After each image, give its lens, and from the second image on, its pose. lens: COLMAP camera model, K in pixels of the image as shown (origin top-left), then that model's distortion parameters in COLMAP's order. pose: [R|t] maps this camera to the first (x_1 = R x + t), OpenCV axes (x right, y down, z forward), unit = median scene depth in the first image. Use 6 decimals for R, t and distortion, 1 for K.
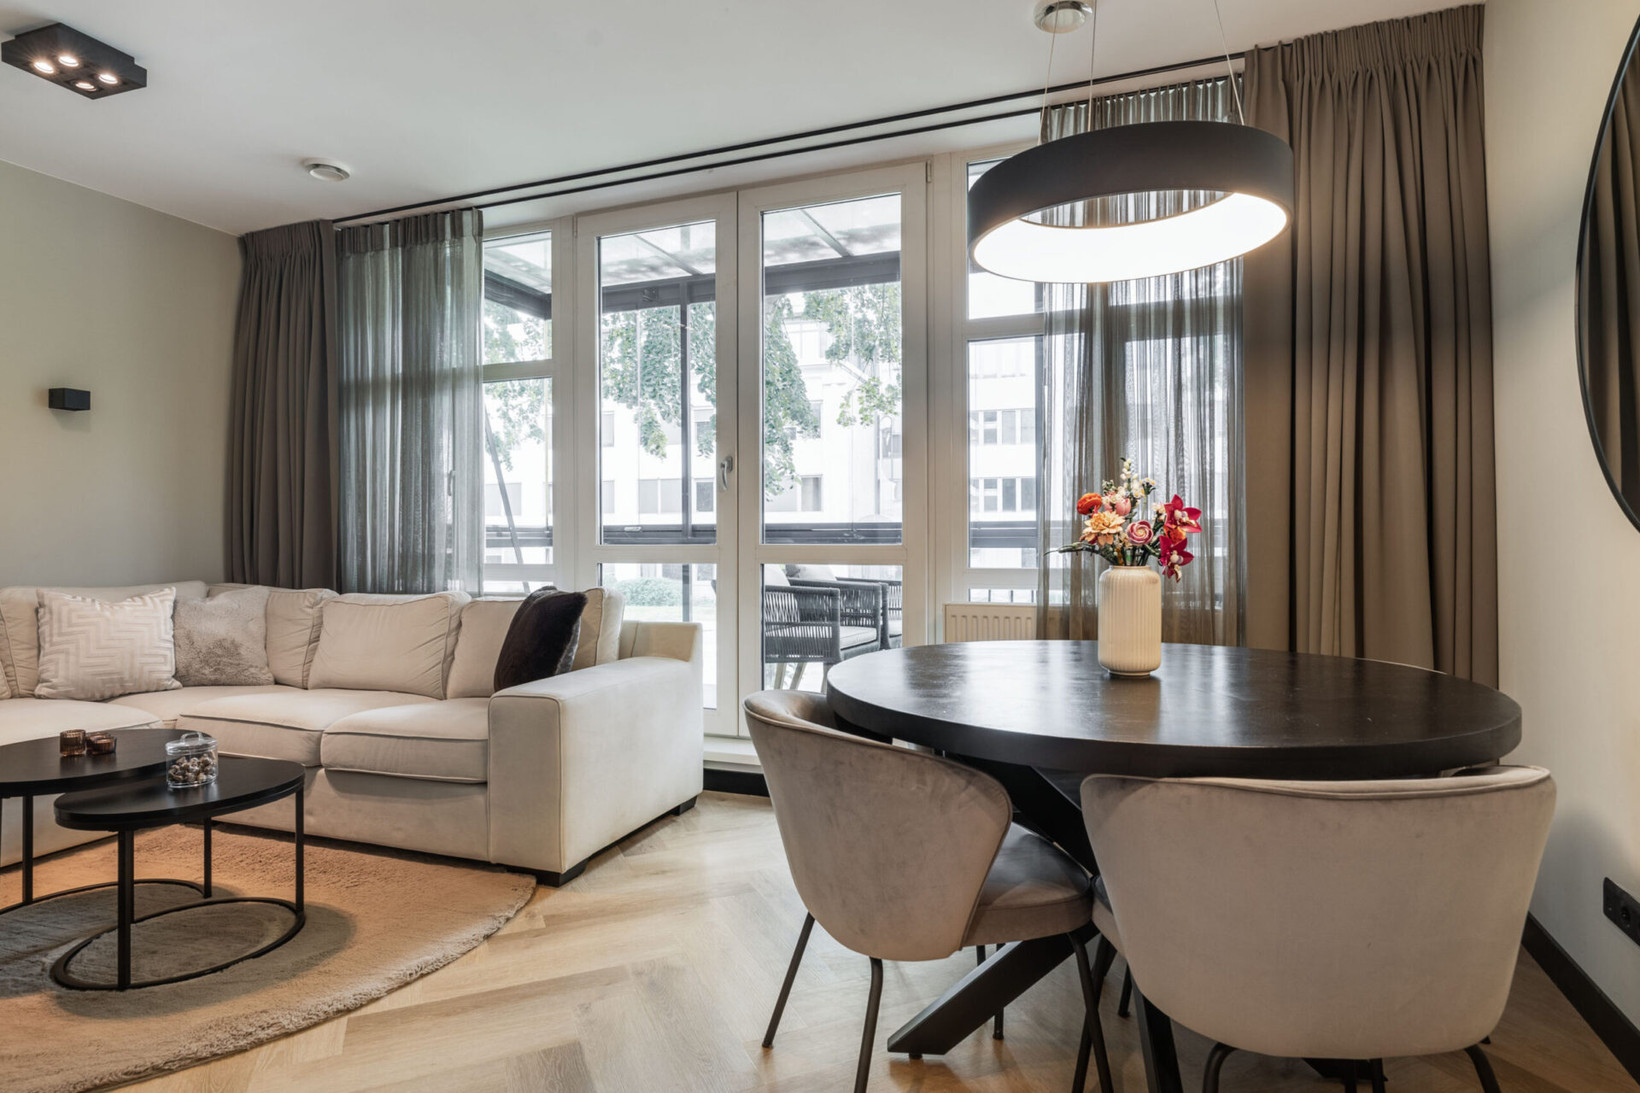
lens RADIAL K [[896.9, 0, 816.7], [0, 896.9, 539.9], [0, 0, 1]] dist [0.000914, 0.001944]
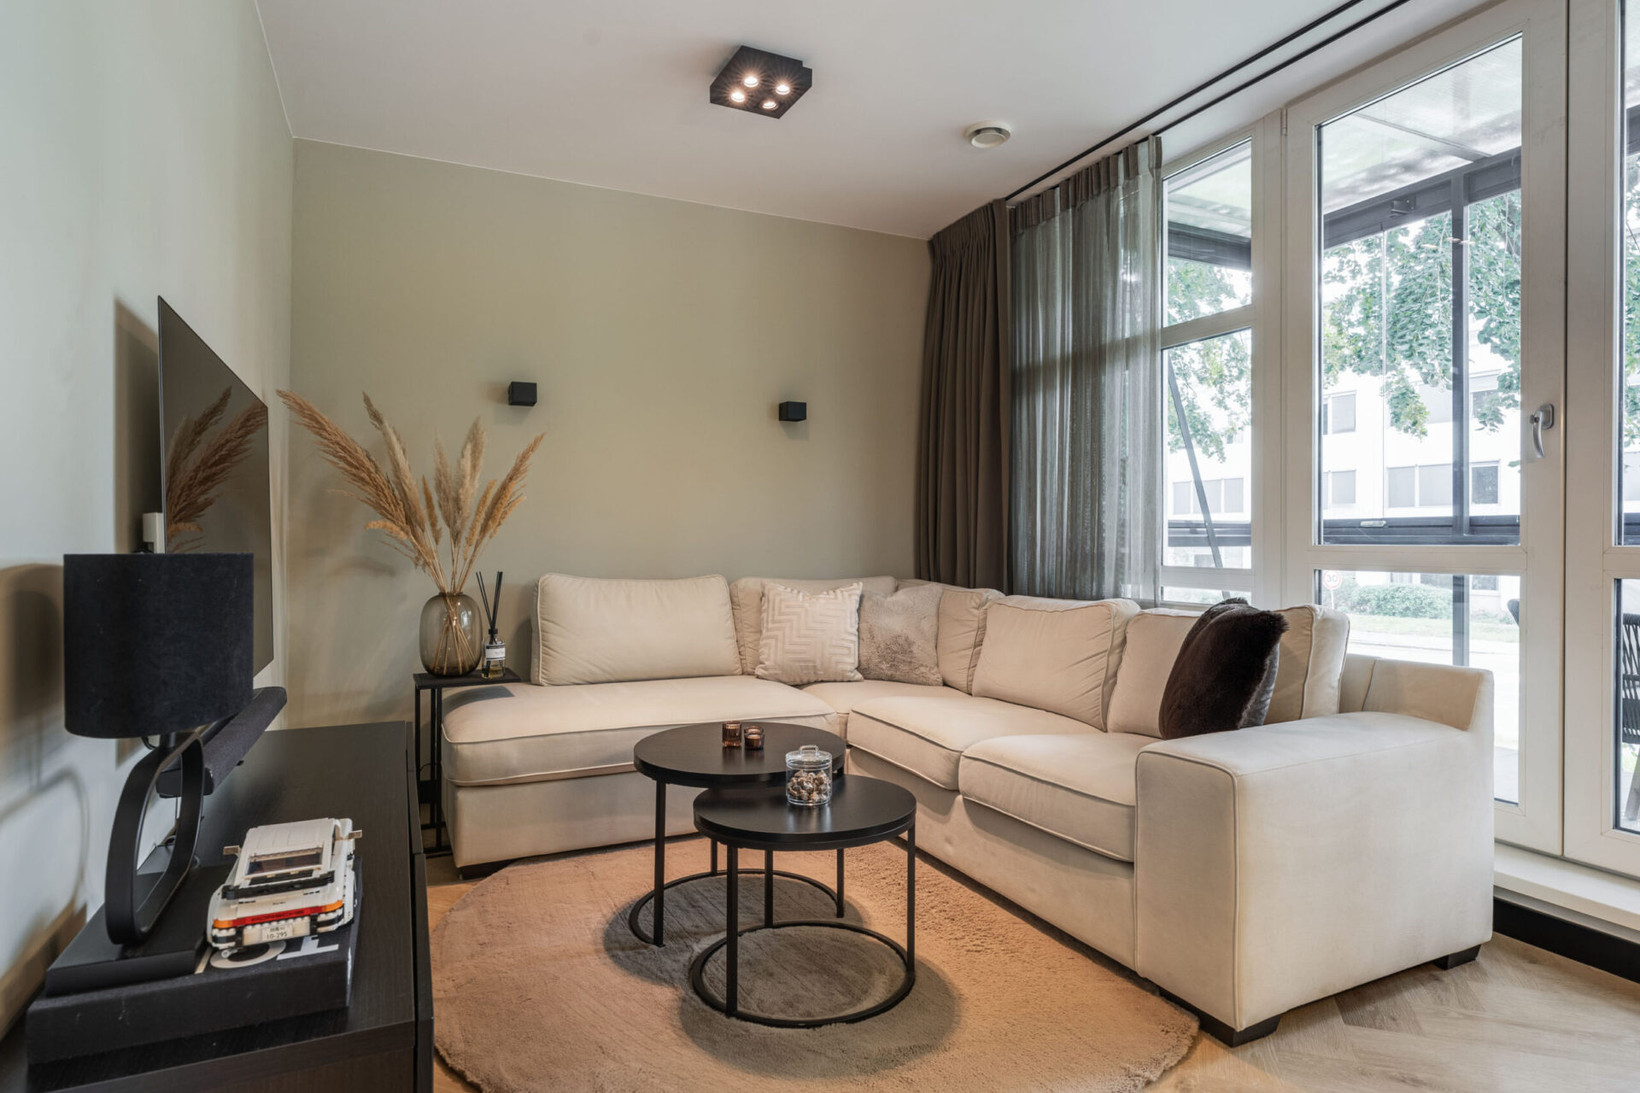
lens RADIAL K [[896.9, 0, 816.7], [0, 896.9, 539.9], [0, 0, 1]] dist [0.000914, 0.001944]
pose [[0.721522, 0.005123, -0.692372, -0.031921], [-0.003869, 0.999987, 0.003367, 0.000319], [0.692380, 0.000249, 0.721533, 0.204657]]
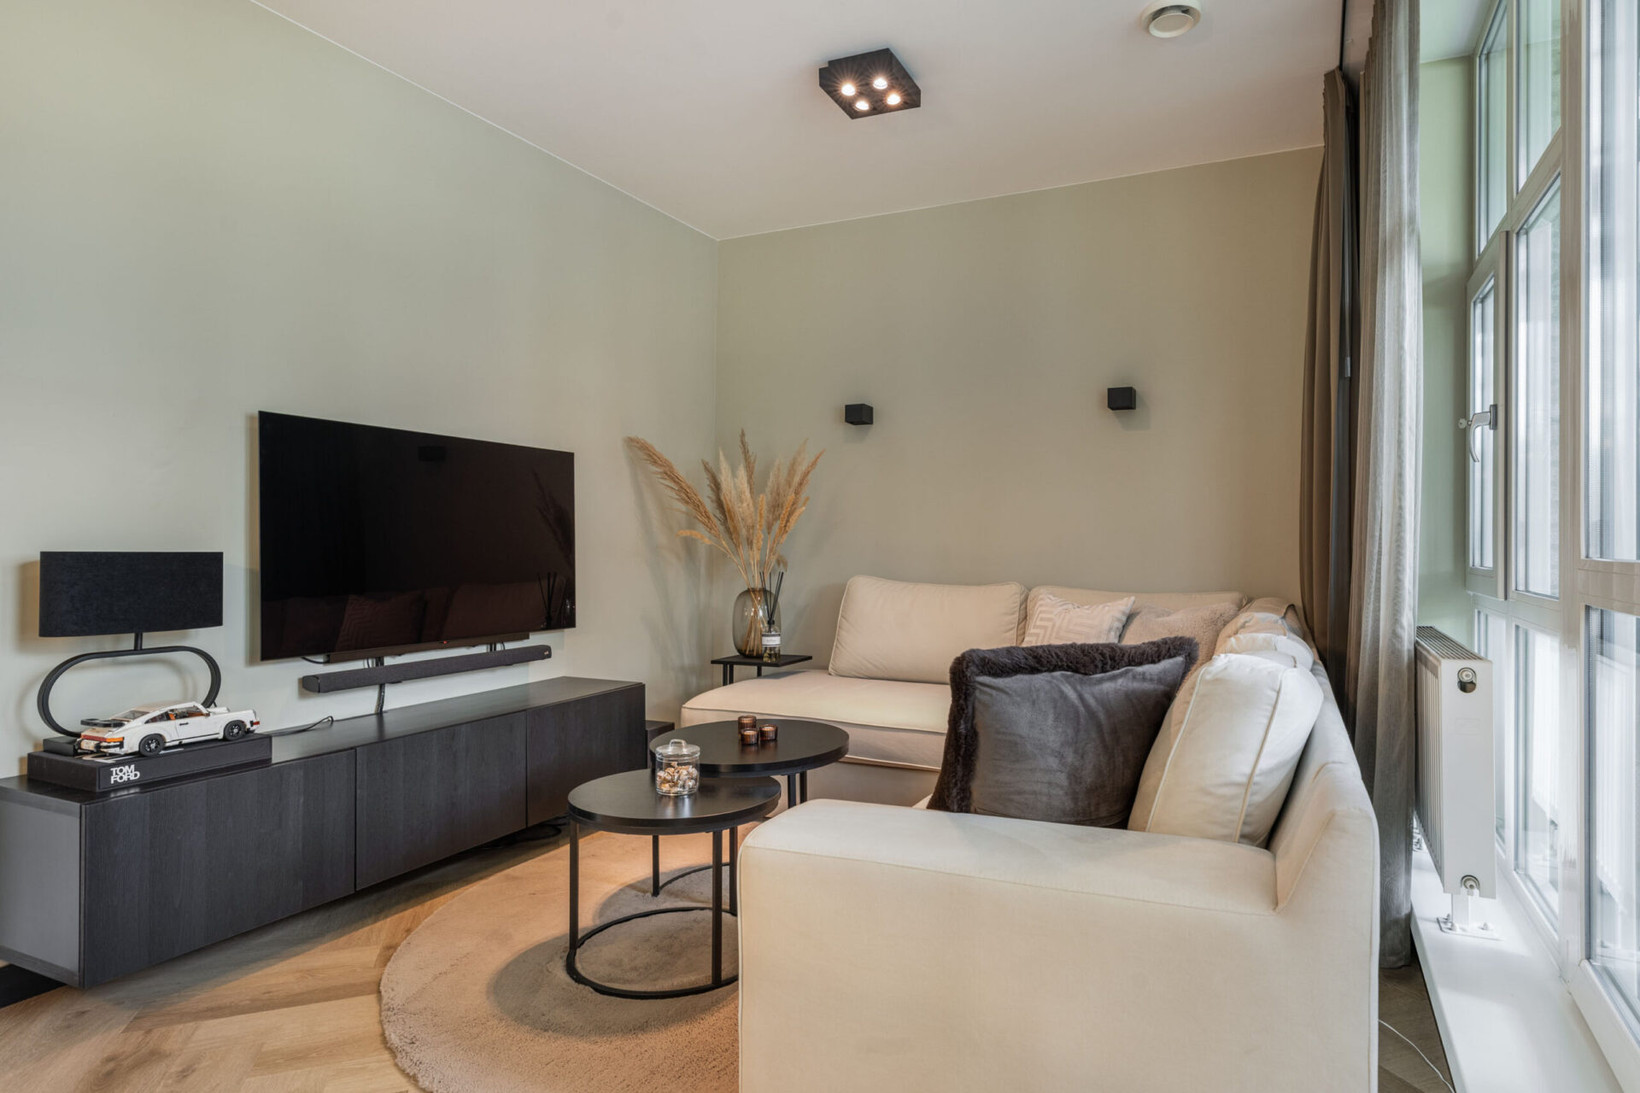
lens RADIAL K [[929.8, 0, 884.3], [0, 929.8, 542.2], [0, 0, 1]] dist [0.046193, 0.000475]
pose [[-0.047816, 0.003189, -0.998851, 0.191624], [-0.001707, 0.999993, 0.003274, -0.002730], [0.998855, 0.001862, -0.047811, 0.764341]]
